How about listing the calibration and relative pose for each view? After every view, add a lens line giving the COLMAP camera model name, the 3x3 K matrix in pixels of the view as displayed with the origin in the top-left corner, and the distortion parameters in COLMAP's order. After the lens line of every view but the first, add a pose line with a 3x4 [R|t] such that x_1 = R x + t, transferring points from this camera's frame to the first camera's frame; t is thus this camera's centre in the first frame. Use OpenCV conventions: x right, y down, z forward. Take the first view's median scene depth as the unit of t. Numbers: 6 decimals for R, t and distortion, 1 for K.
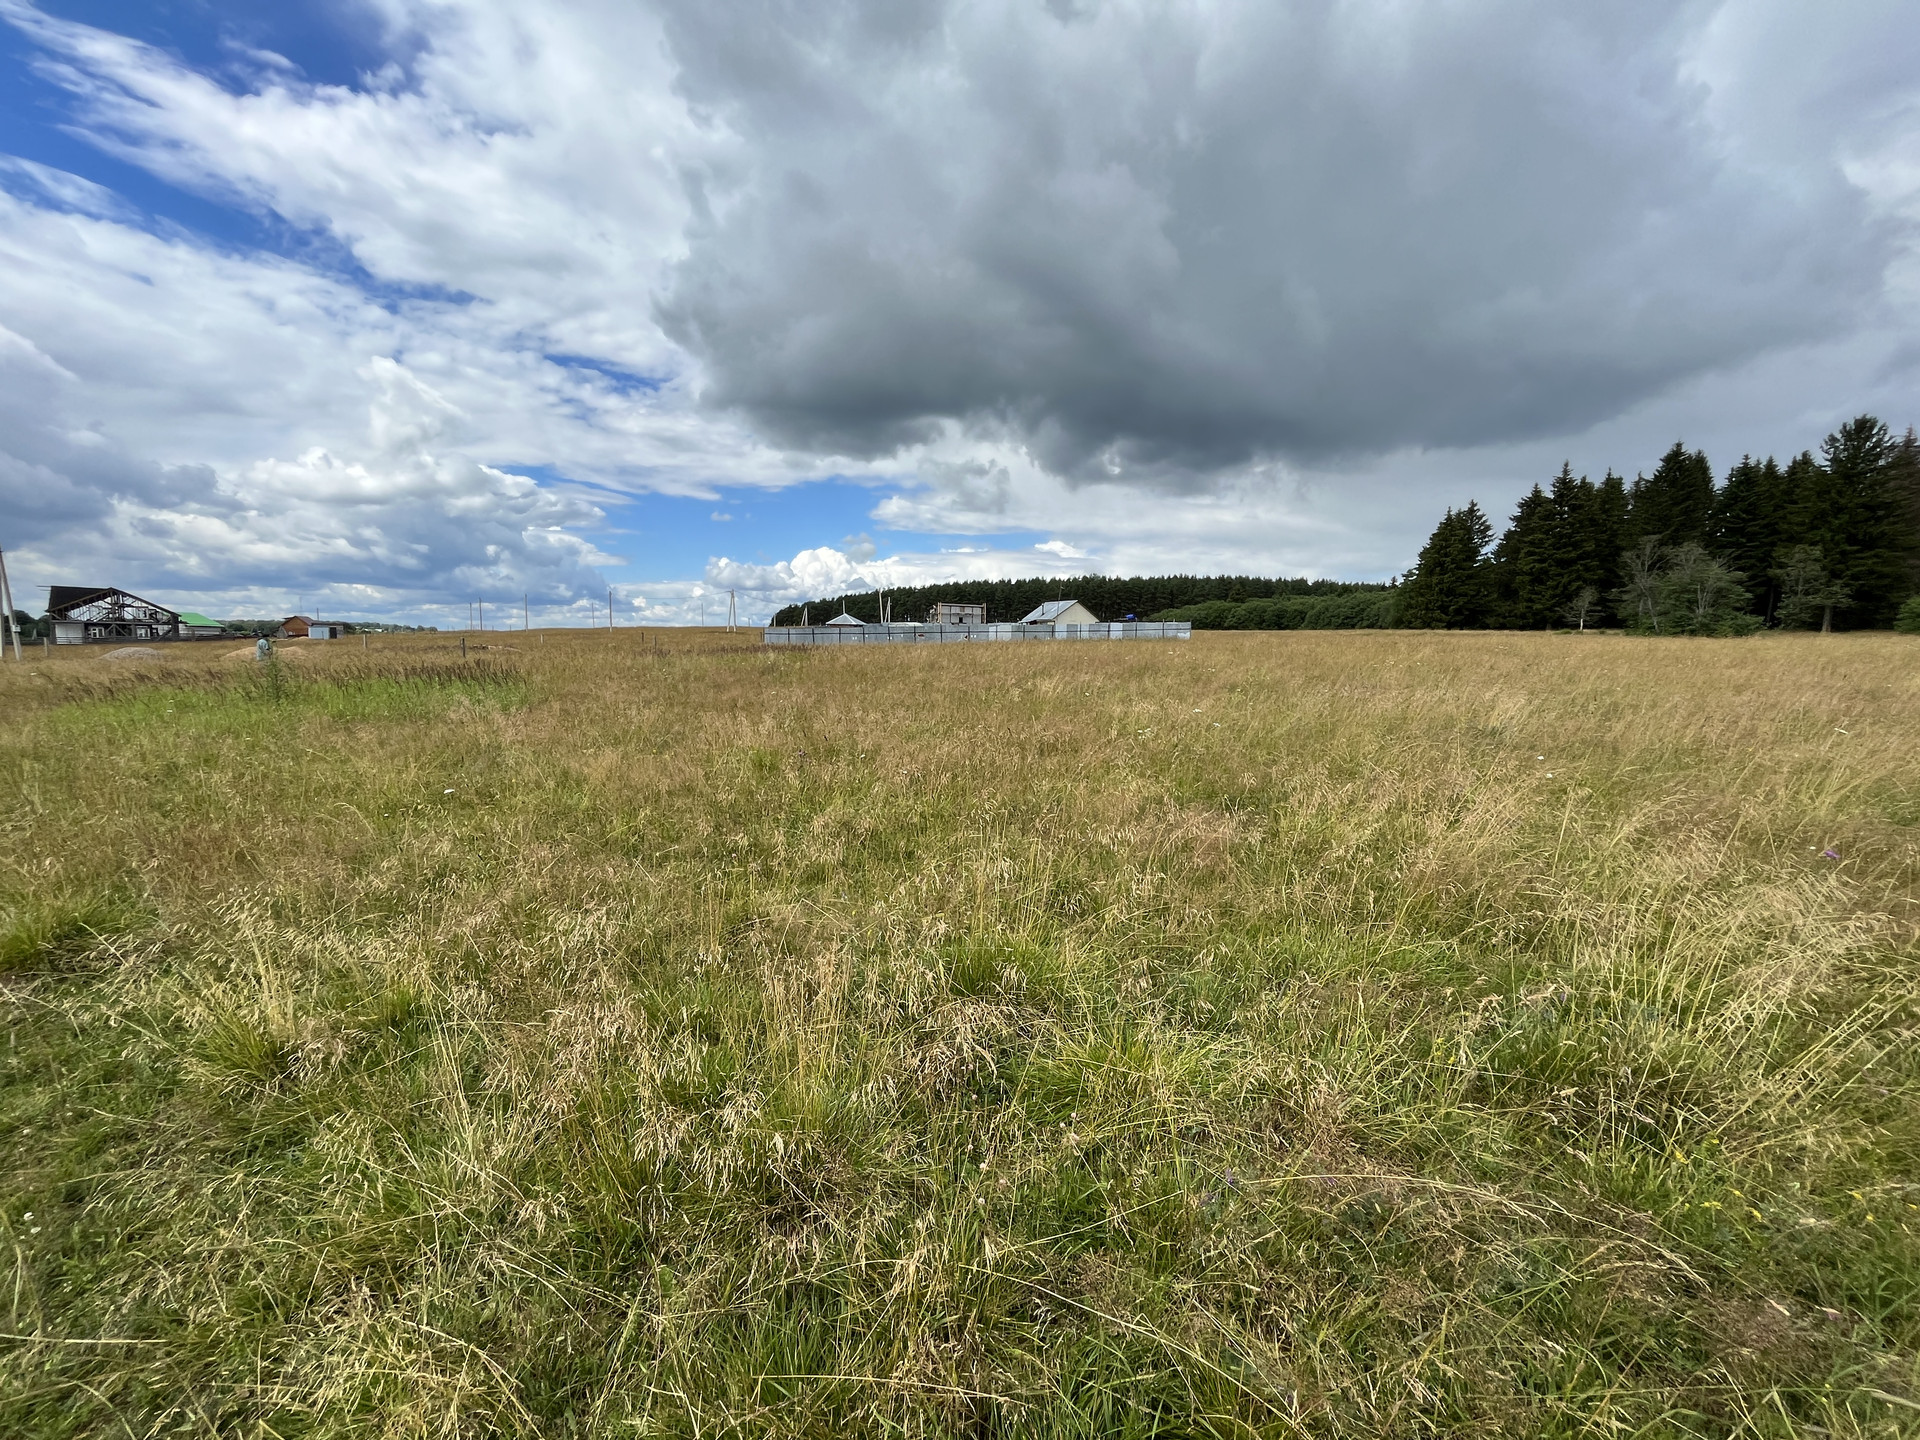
lens RADIAL K [[774.0, 0, 971.5], [0, 774.0, 742.5], [0, 0, 1]] dist [-0.005847, 0.000677]
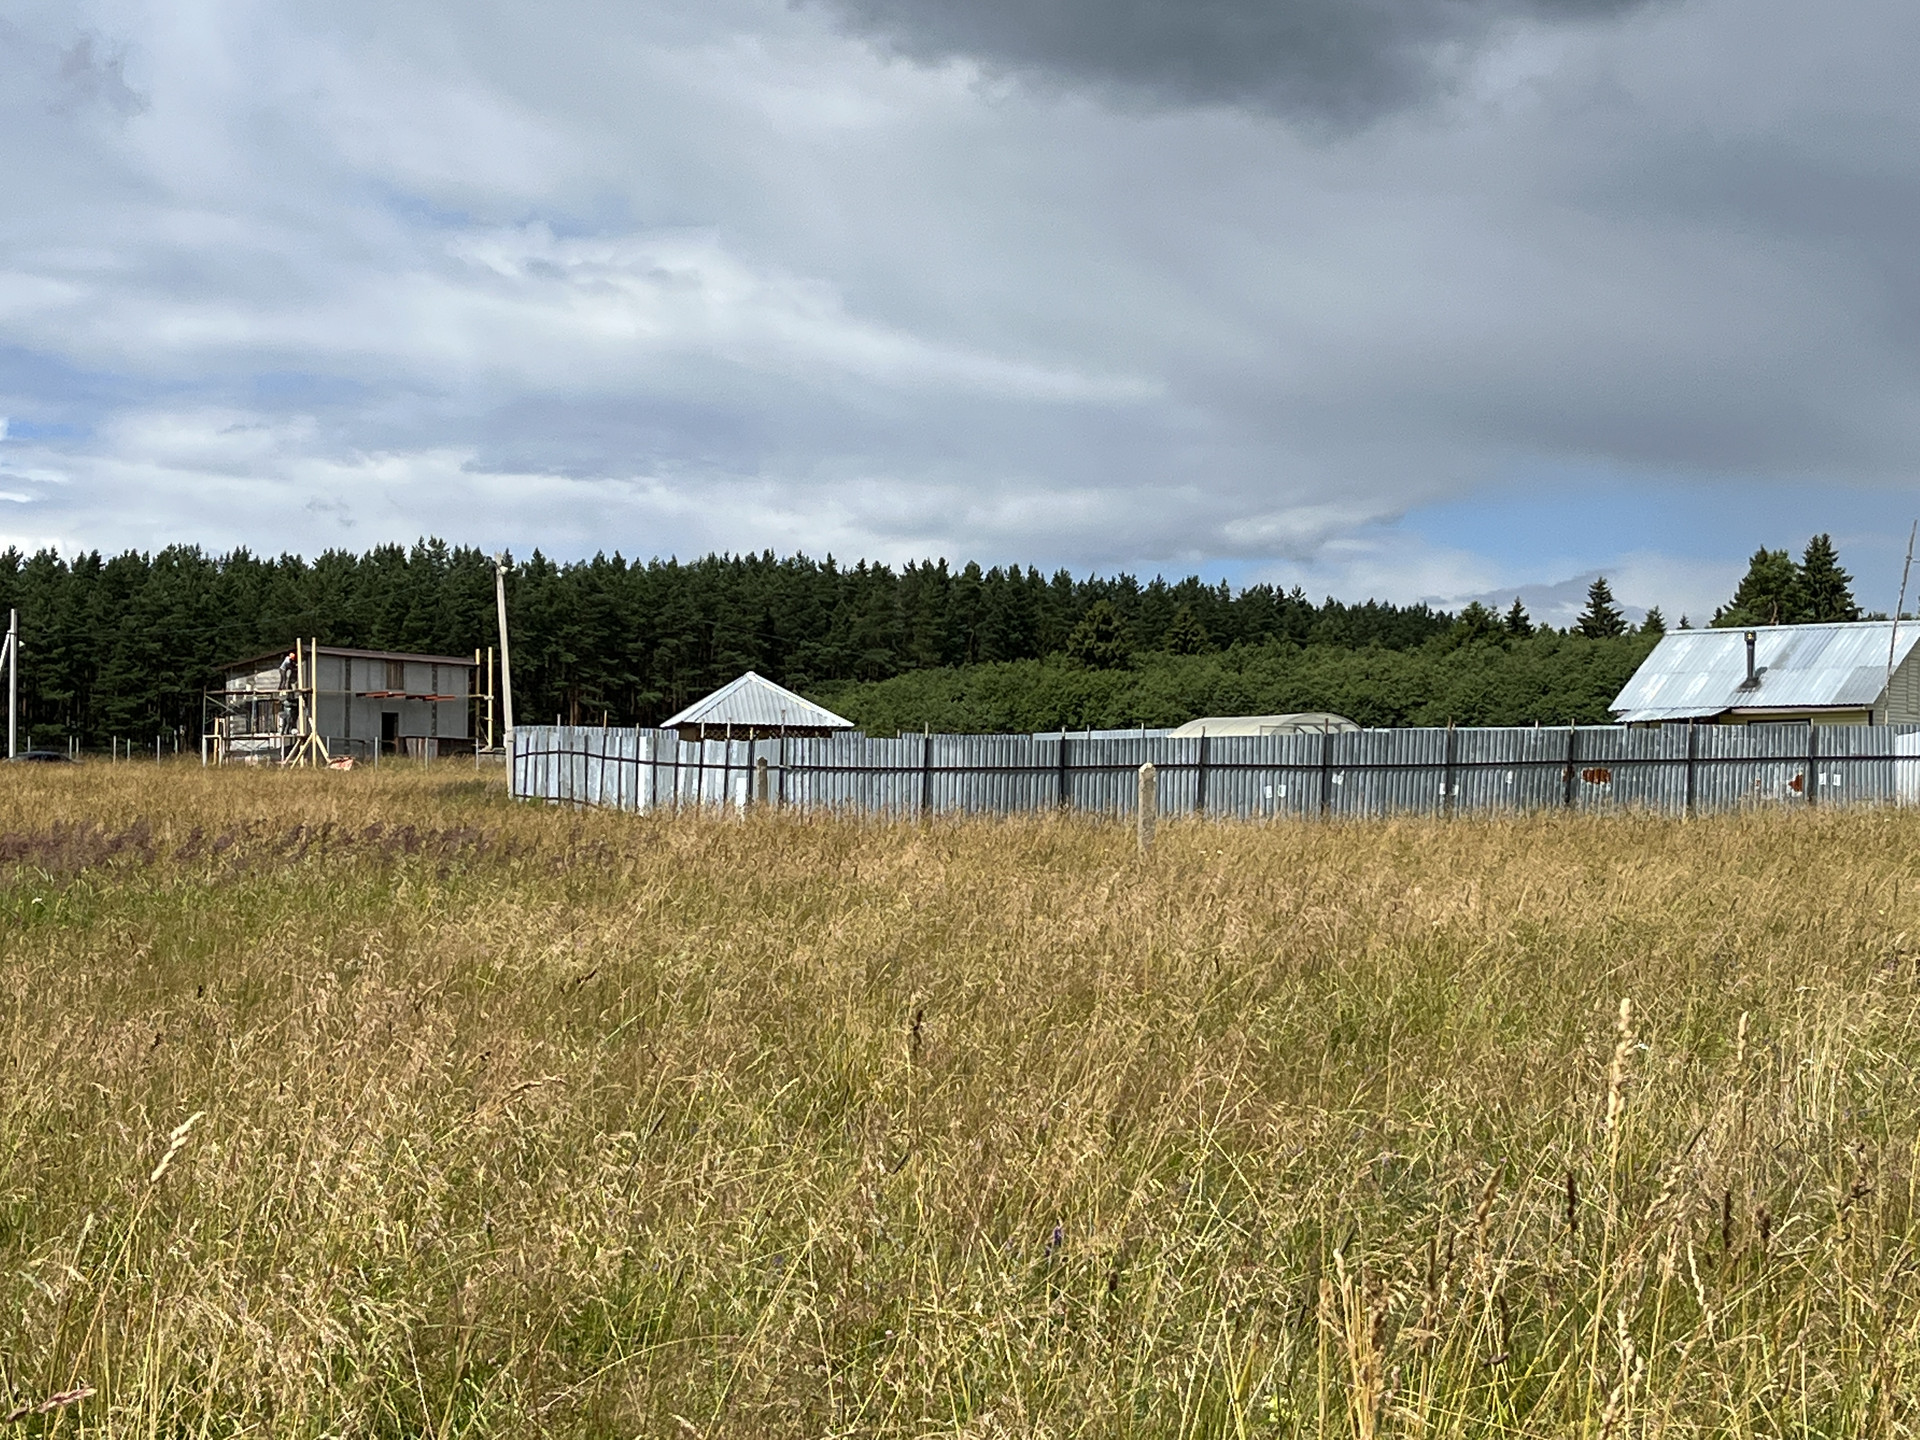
lens RADIAL K [[3242.2, 0, 950.1], [0, 3242.2, 781.3], [0, 0, 1]] dist [0.077279, 0.000000]
pose [[0.906710, -0.002427, 0.421748, -0.115691], [0.063815, 0.989260, -0.131501, -0.007877], [-0.416899, 0.146147, 0.897127, 0.066426]]
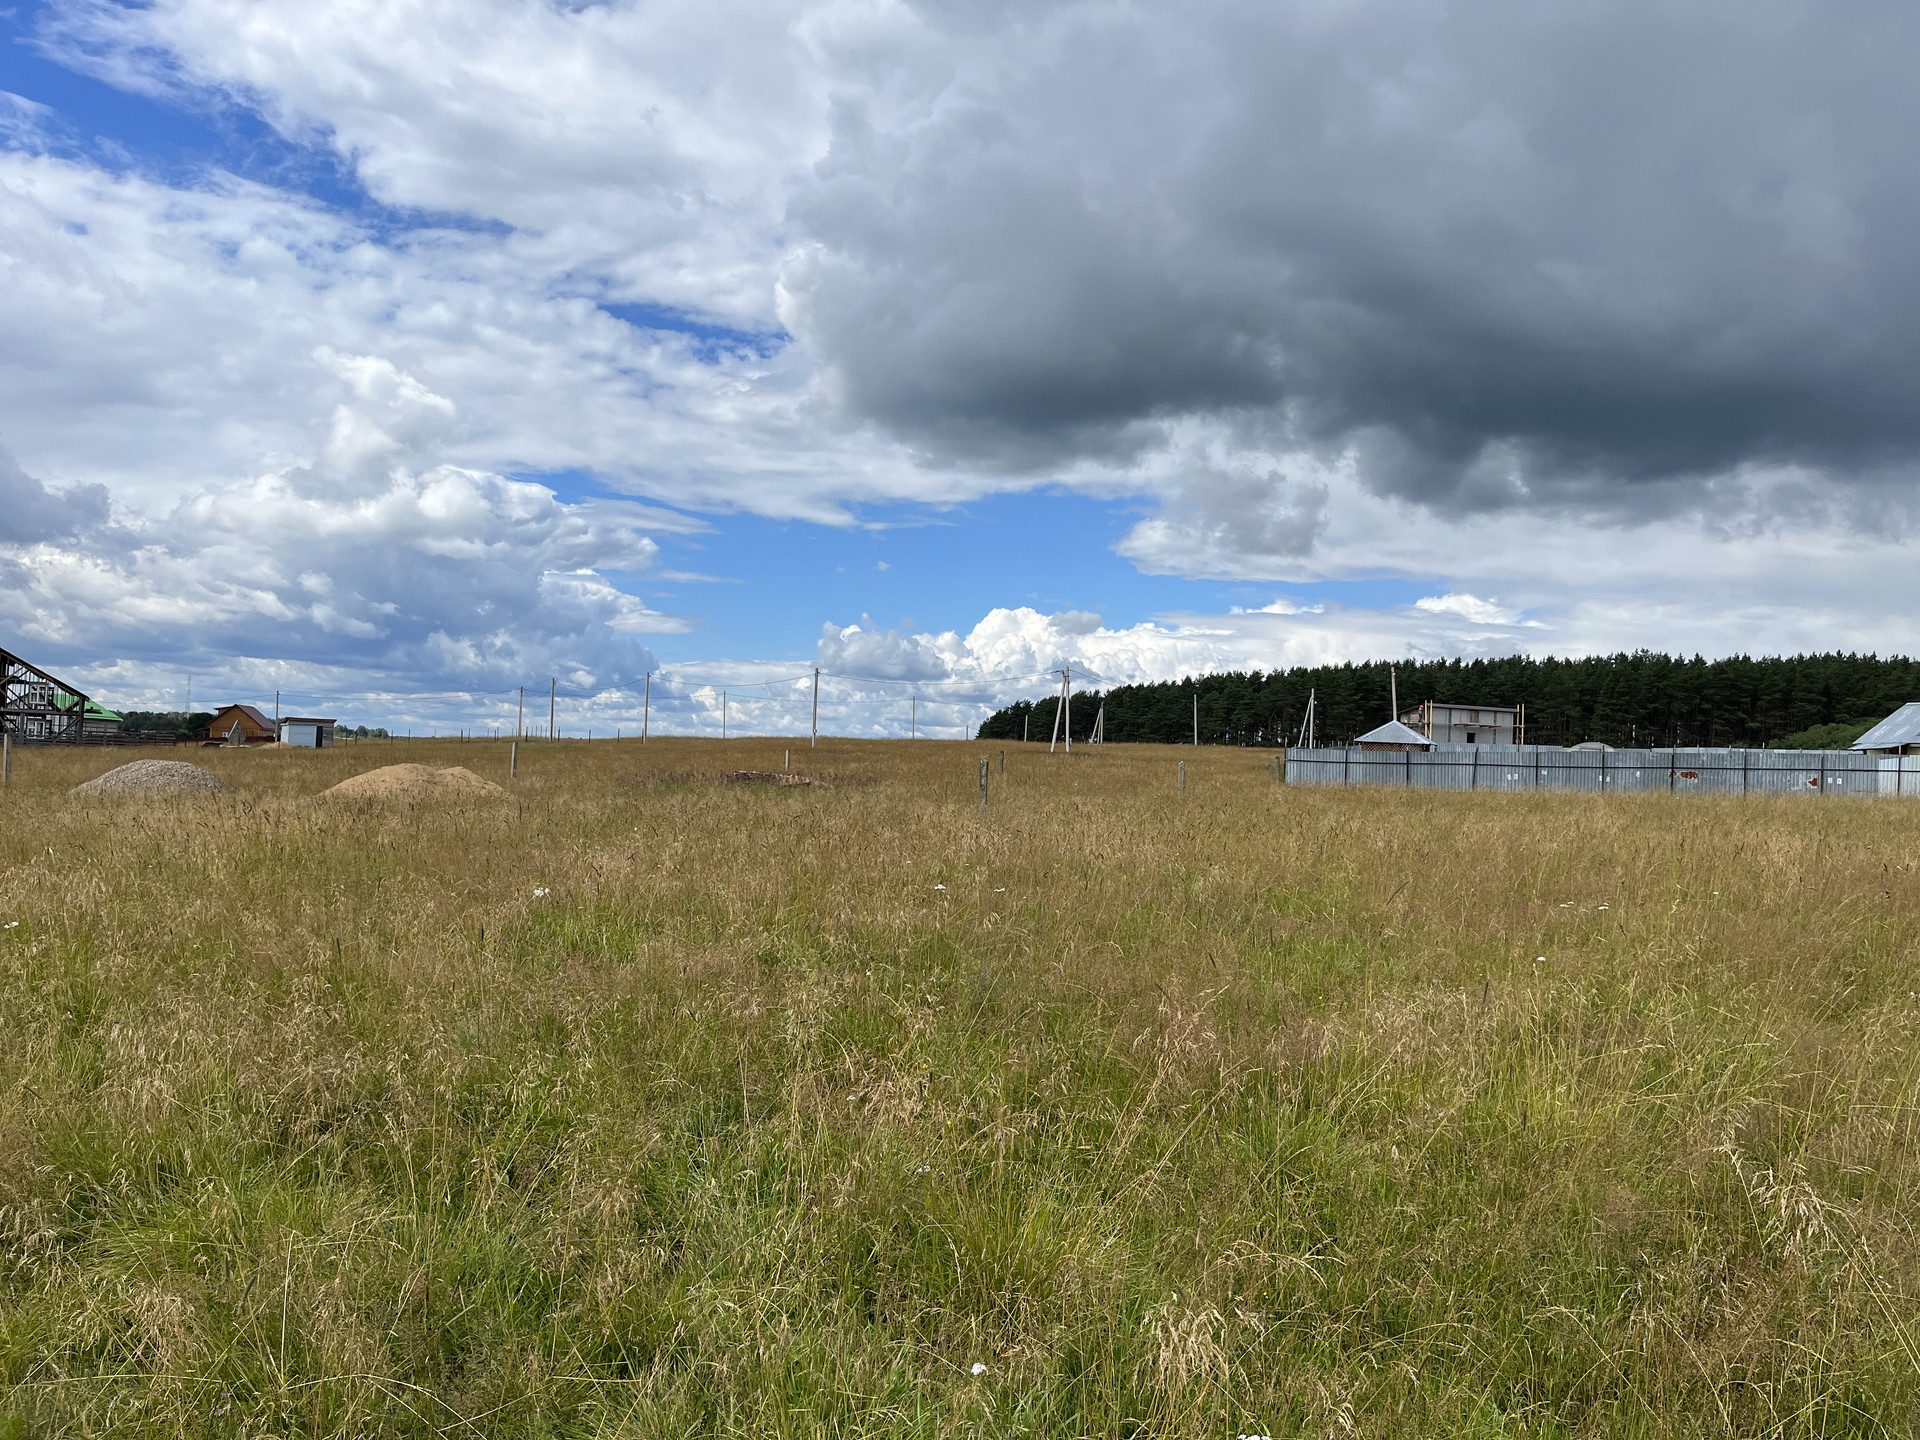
lens RADIAL K [[1436.7, 0, 970.7], [0, 1436.7, 712.6], [0, 0, 1]] dist [0.061826, -0.083884]
pose [[0.975546, 0.017371, -0.219109, -0.055648], [-0.054688, 0.984706, -0.165421, -0.004315], [0.212885, 0.173358, 0.961575, 0.033044]]
